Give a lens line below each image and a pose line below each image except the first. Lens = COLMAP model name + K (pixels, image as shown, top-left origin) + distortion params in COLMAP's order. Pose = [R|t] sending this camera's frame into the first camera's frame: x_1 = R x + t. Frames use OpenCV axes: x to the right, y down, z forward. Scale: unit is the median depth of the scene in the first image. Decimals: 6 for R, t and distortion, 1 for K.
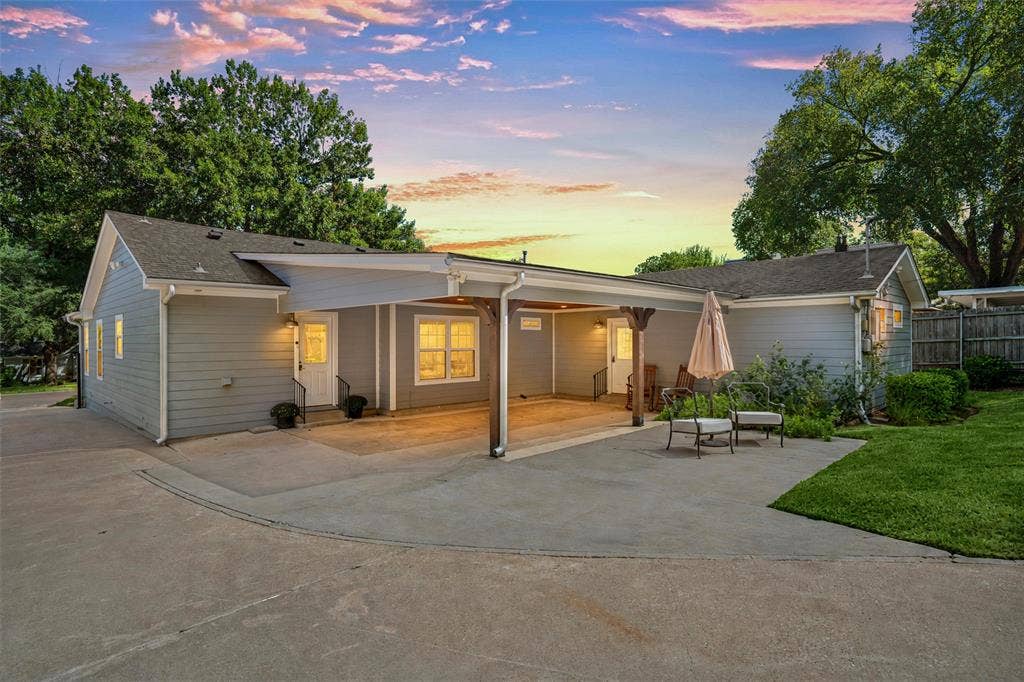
lens RADIAL K [[528.3, 0, 512.0], [0, 528.3, 341.0], [0, 0, 1]] dist [0.001903, 0.000737]
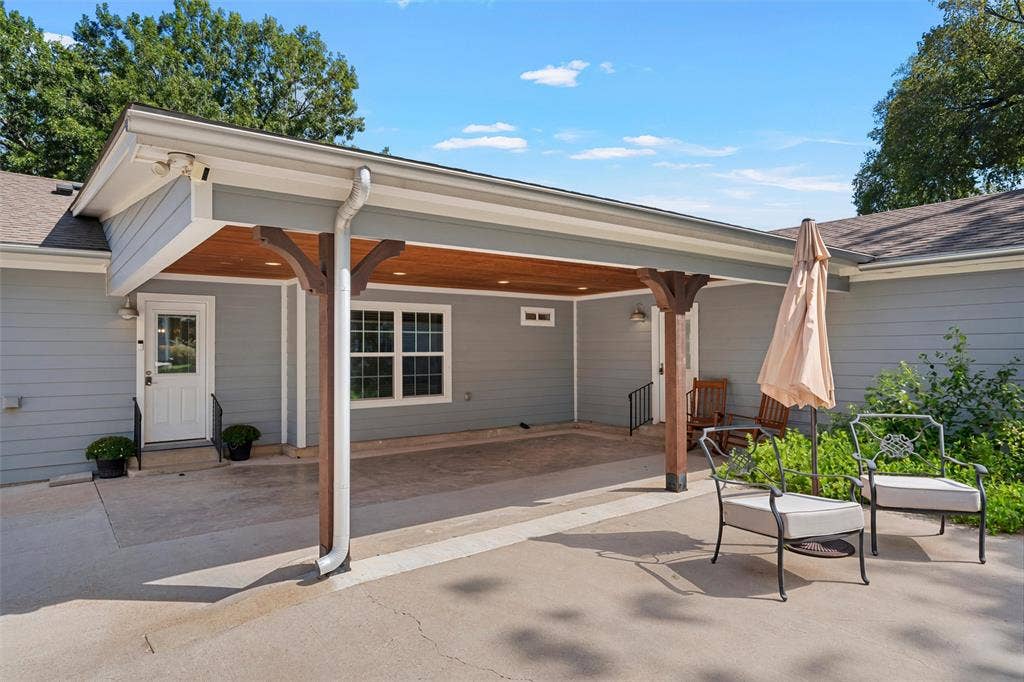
lens RADIAL K [[603.9, 0, 512.0], [0, 603.9, 341.0], [0, 0, 1]] dist [-0.005090, -0.002206]
pose [[0.992631, -0.005890, -0.121031, 0.124849], [0.003839, 0.999845, -0.017167, 0.014936], [0.121114, 0.016576, 0.992500, 0.309001]]
